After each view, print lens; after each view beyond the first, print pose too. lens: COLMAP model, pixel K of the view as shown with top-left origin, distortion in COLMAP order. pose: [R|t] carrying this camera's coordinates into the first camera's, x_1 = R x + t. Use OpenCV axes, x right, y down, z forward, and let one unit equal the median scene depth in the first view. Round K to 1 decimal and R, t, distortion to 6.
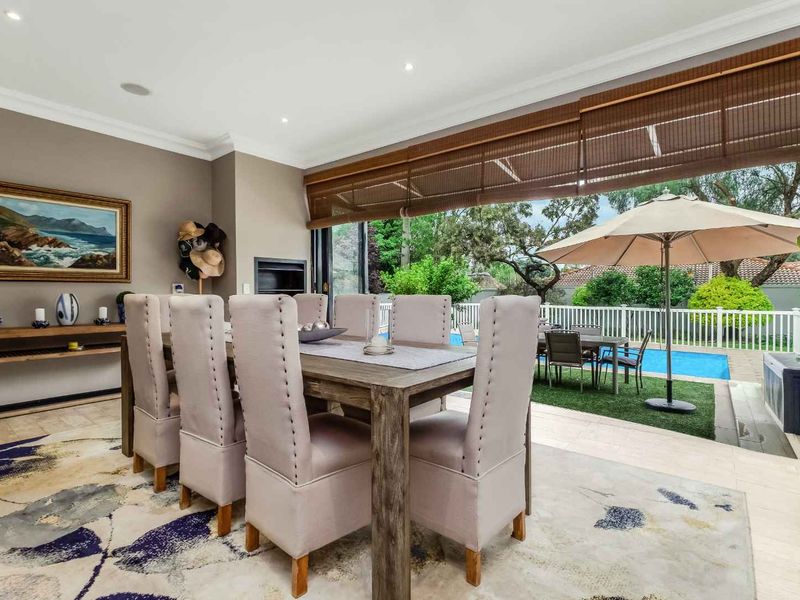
lens RADIAL K [[410.5, 0, 398.3], [0, 410.5, 298.0], [0, 0, 1]] dist [0.004617, -0.001219]
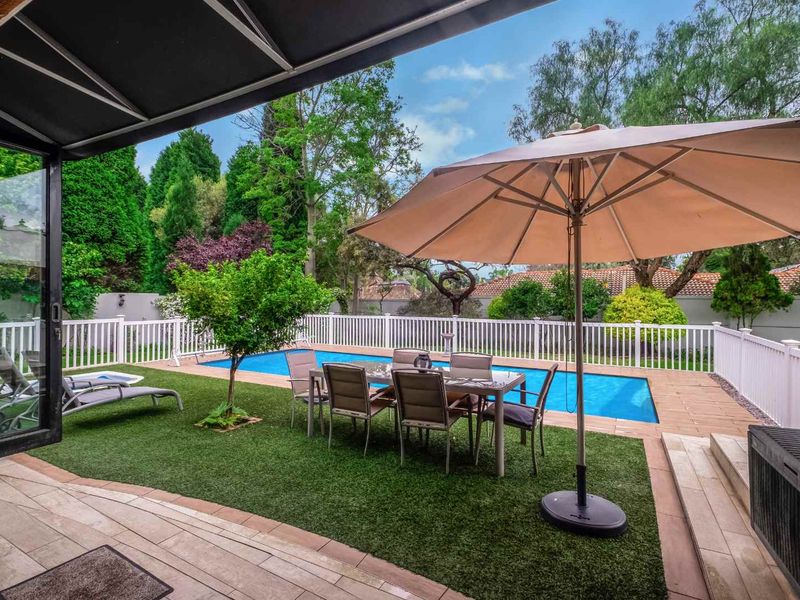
lens RADIAL K [[410.5, 0, 408.9], [0, 410.5, 296.2], [0, 0, 1]] dist [0.004617, -0.001219]
pose [[0.984996, 0.006246, 0.172467, 0.150169], [-0.000921, 0.999521, -0.030939, -0.002065], [-0.172577, 0.030316, 0.984529, 0.219456]]
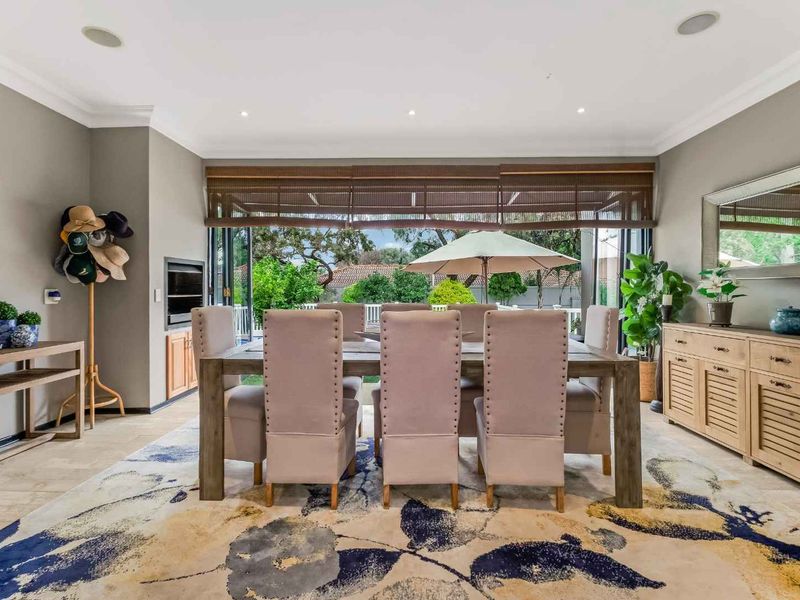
lens RADIAL K [[410.5, 0, 400.7], [0, 410.5, 289.3], [0, 0, 1]] dist [0.004617, -0.001219]
pose [[0.790827, 0.000531, 0.612039, -0.213250], [0.007952, 0.999906, -0.011142, -0.009277], [-0.611988, 0.013678, 0.790749, 0.021711]]
